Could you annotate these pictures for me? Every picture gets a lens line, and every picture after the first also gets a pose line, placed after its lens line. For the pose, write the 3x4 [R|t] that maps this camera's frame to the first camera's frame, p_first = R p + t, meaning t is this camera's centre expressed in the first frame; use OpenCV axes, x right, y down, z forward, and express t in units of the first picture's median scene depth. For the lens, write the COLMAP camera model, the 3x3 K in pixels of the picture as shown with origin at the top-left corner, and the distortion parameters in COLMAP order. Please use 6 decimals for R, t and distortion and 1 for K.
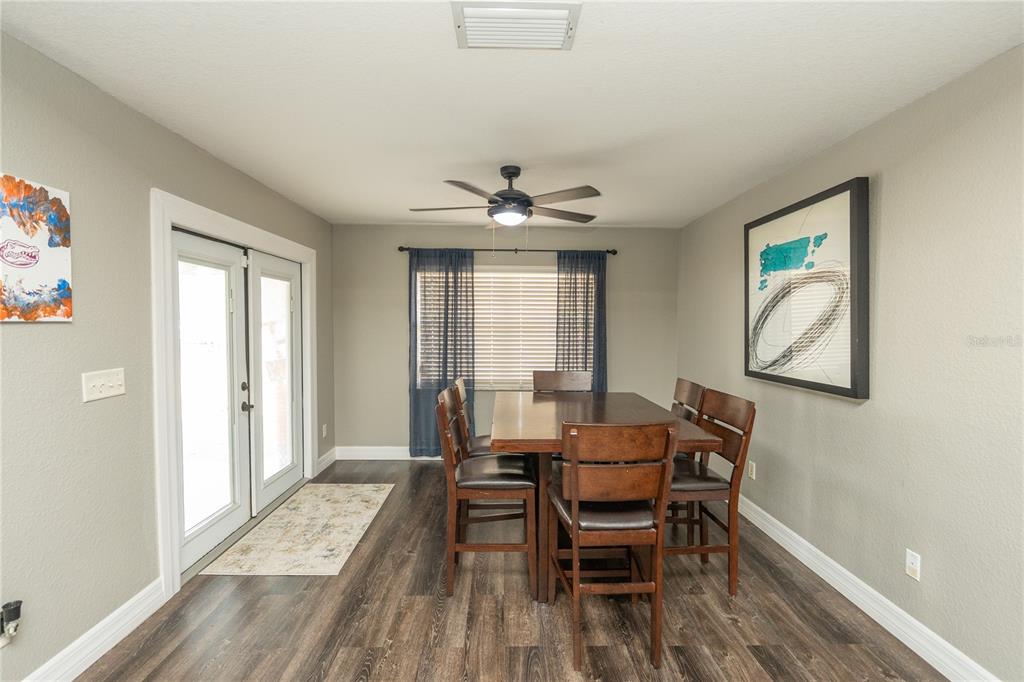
lens RADIAL K [[472.9, 0, 520.1], [0, 472.9, 339.3], [0, 0, 1]] dist [-0.012160, 0.000456]
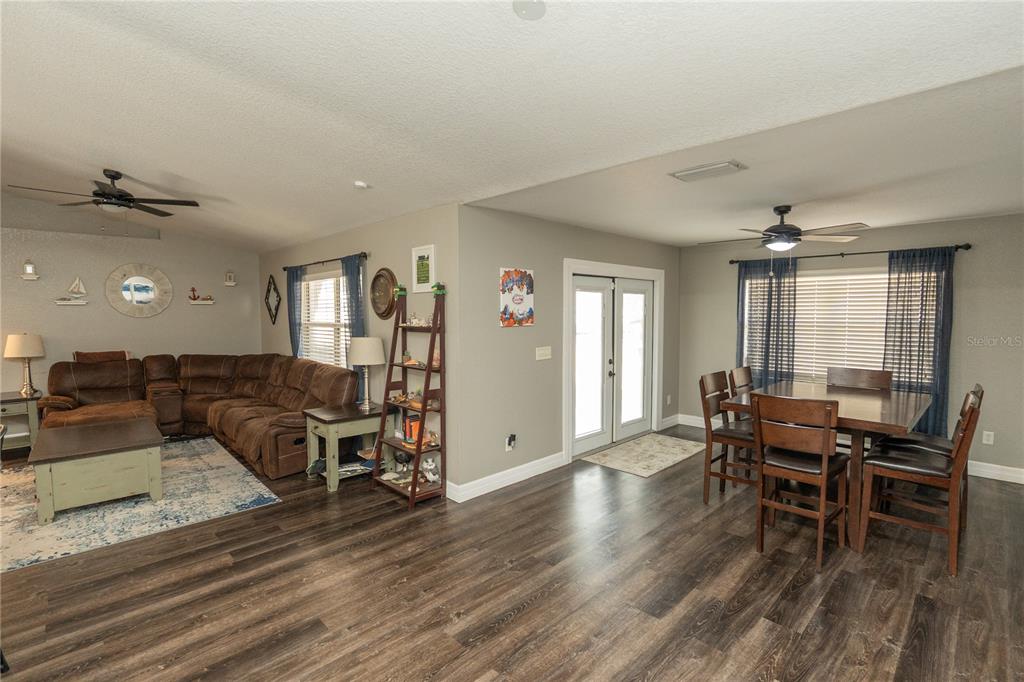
lens RADIAL K [[479.1, 0, 512.0], [0, 479.1, 341.0], [0, 0, 1]] dist [-0.003881, -0.000344]
pose [[0.679279, 0.037813, -0.732905, 0.319284], [-0.019331, 0.999247, 0.033638, -0.017649], [0.733625, -0.008682, 0.679499, -0.309507]]
